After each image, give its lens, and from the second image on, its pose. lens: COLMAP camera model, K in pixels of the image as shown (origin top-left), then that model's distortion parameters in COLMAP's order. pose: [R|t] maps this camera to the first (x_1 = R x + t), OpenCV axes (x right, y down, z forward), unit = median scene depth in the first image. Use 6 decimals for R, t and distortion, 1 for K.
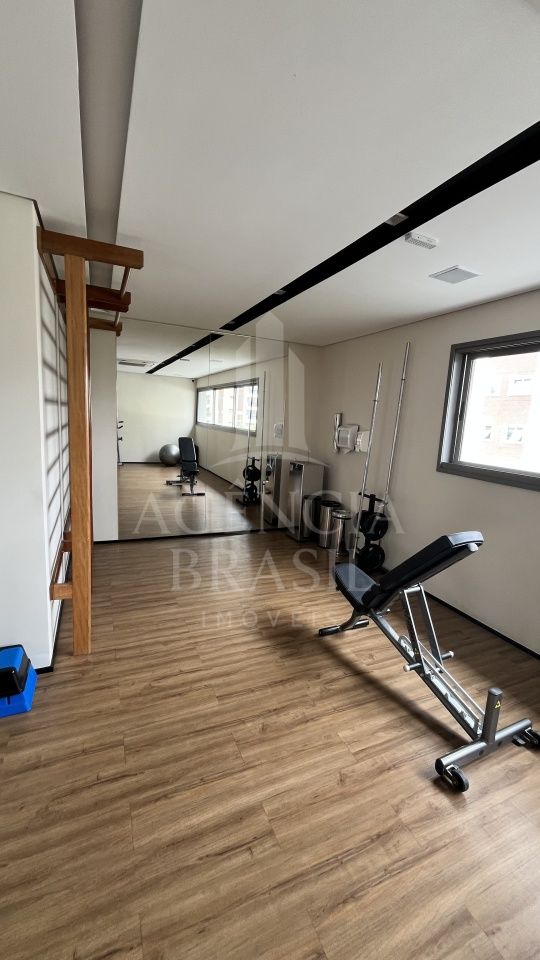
lens RADIAL K [[393.7, 0, 270.9], [0, 393.7, 480.3], [0, 0, 1]] dist [-0.000843, -0.000362]
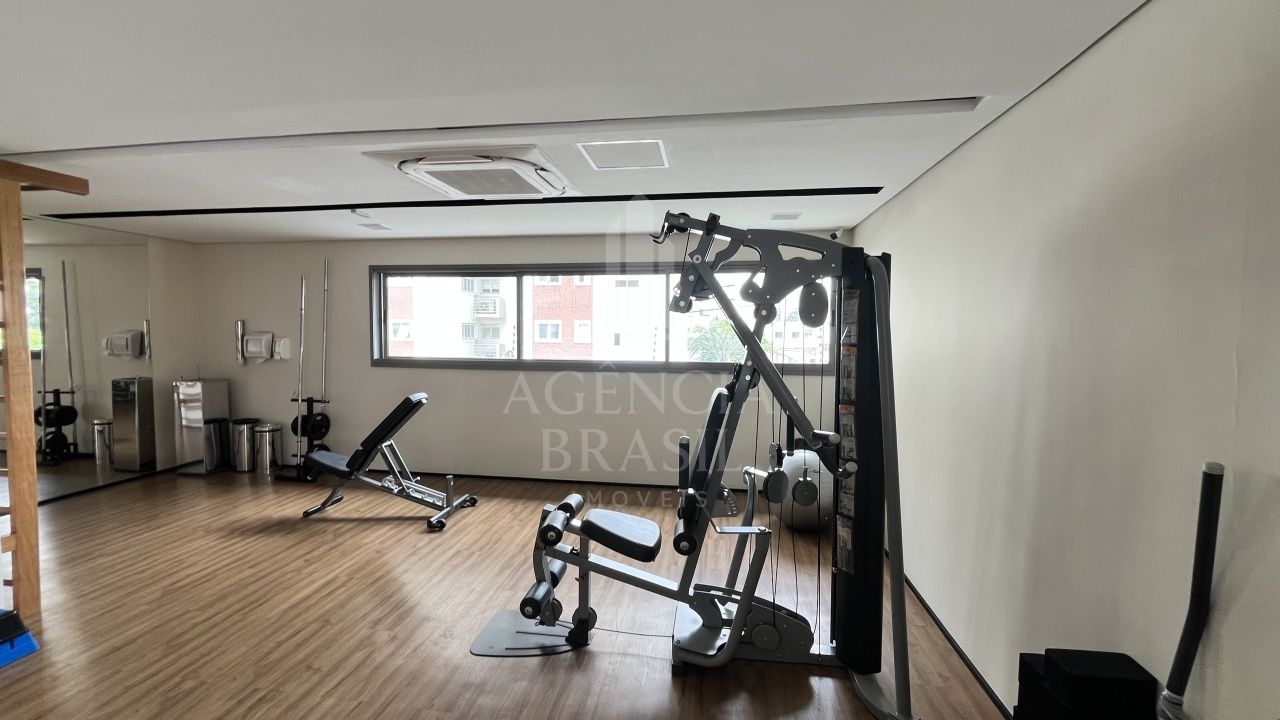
lens RADIAL K [[524.9, 0, 642.3], [0, 524.9, 353.5], [0, 0, 1]] dist [-0.000843, -0.000362]
pose [[0.545451, -0.093870, 0.832870, -0.603876], [0.156122, 0.987696, 0.009074, 0.068186], [-0.823474, 0.125080, 0.553395, -0.757923]]
